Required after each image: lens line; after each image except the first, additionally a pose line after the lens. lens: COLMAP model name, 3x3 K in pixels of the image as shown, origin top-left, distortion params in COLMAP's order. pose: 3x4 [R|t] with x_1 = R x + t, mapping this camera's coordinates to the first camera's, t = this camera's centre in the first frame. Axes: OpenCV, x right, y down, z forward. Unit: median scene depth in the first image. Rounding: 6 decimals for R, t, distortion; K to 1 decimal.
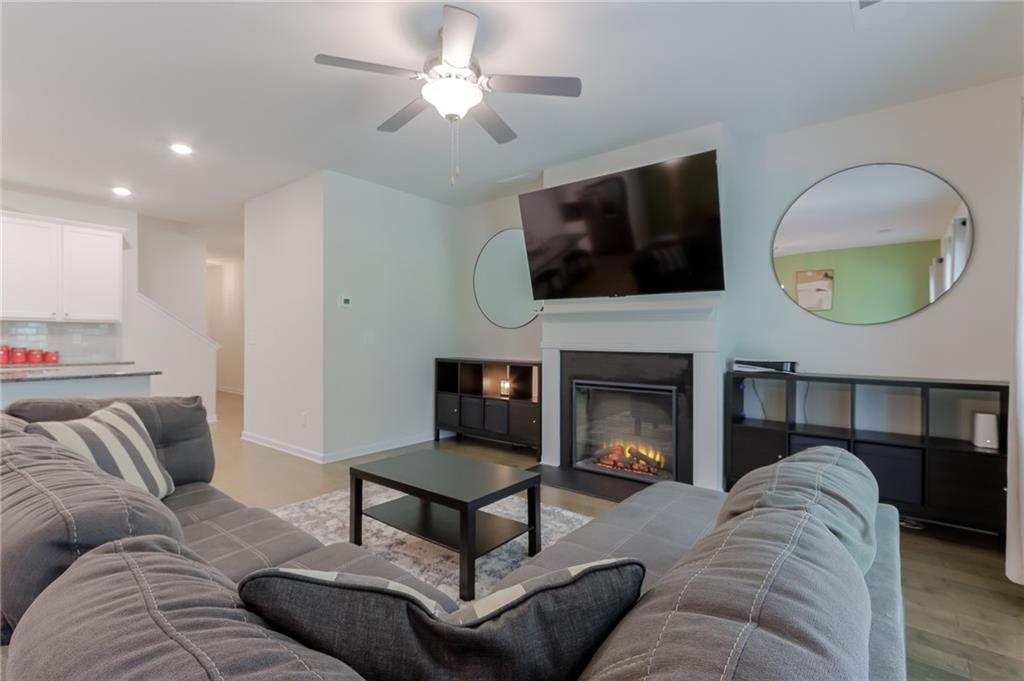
lens RADIAL K [[476.3, 0, 495.8], [0, 476.3, 338.1], [0, 0, 1]] dist [0.014014, 0.001473]
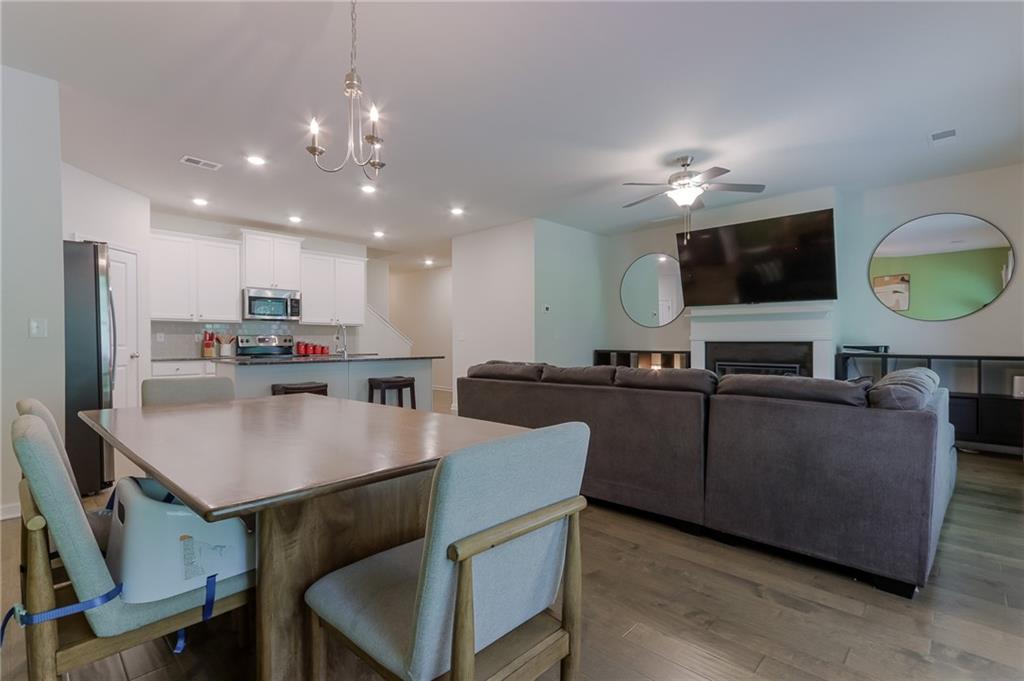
lens RADIAL K [[476.3, 0, 506.3], [0, 476.3, 346.9], [0, 0, 1]] dist [0.014014, 0.001473]
pose [[0.997320, -0.008451, -0.072676, -0.349561], [0.010225, 0.999658, 0.024074, 0.001512], [0.072447, -0.024752, 0.997065, -0.453457]]
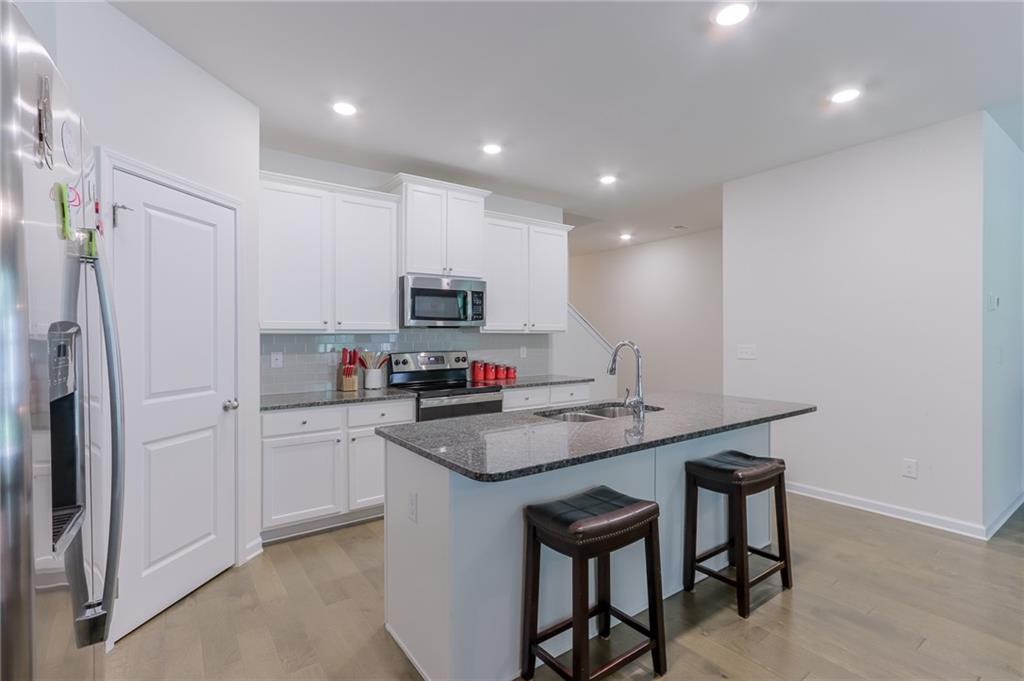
lens RADIAL K [[476.3, 0, 511.4], [0, 476.3, 336.5], [0, 0, 1]] dist [0.014014, 0.001473]
pose [[0.970060, -0.009659, -0.242673, -0.864093], [0.013688, 0.999795, 0.014924, -0.050237], [0.242479, -0.017799, 0.969993, 0.170019]]
